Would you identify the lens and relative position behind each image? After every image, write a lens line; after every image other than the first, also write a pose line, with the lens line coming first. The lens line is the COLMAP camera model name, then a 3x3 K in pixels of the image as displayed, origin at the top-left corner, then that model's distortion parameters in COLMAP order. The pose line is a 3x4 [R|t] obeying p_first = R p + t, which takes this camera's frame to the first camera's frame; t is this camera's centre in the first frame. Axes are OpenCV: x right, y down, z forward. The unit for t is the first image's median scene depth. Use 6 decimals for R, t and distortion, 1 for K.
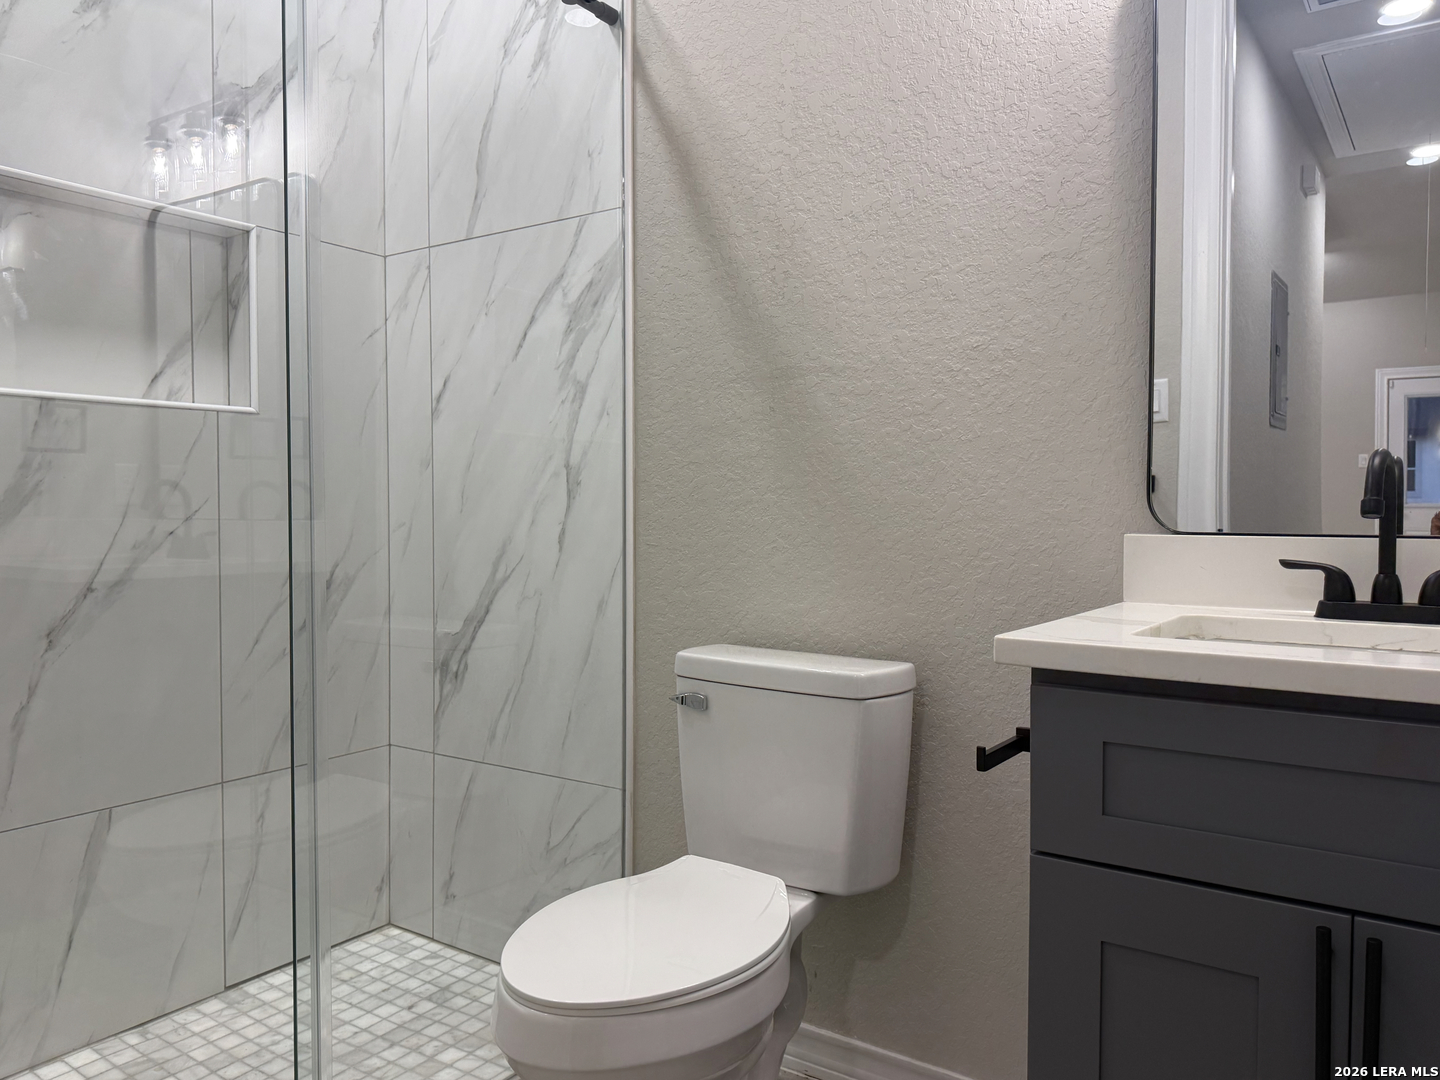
lens RADIAL K [[1019.2, 0, 721.1], [0, 1019.2, 535.3], [0, 0, 1]] dist [0.039387, -0.046498]
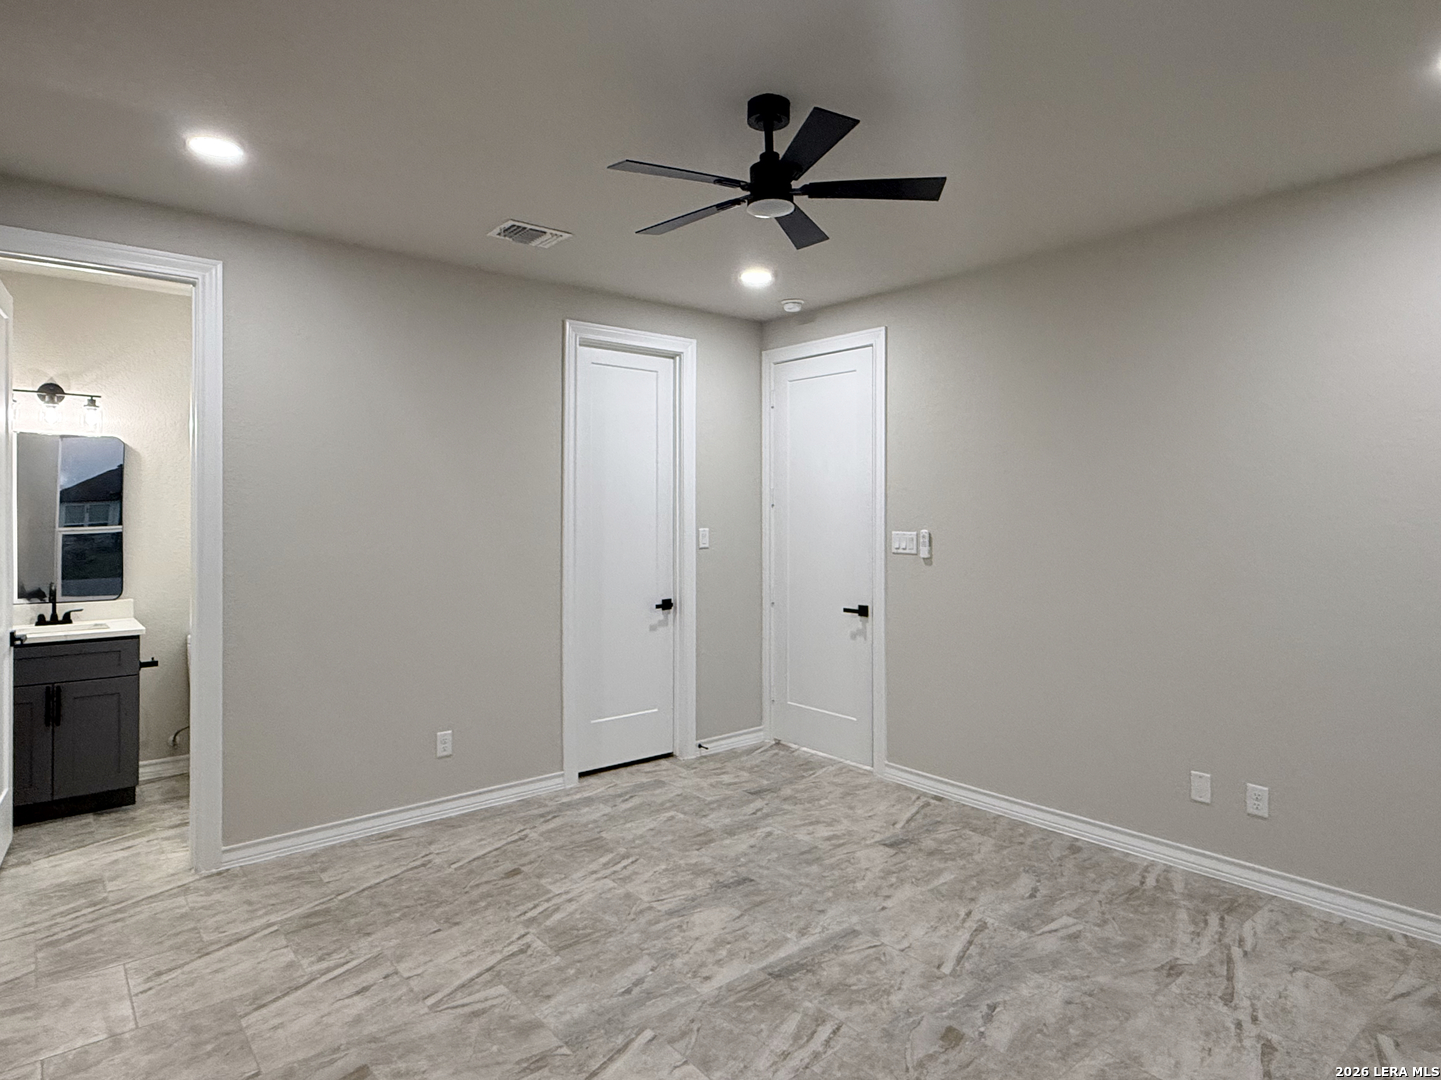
lens RADIAL K [[818.8, 0, 695.8], [0, 818.8, 523.6], [0, 0, 1]] dist [0.001407, 0.000682]
pose [[0.280923, -0.005971, 0.959712, -1.816143], [0.030630, 0.999527, -0.002747, -0.238793], [-0.959241, 0.030167, 0.280973, -2.451949]]
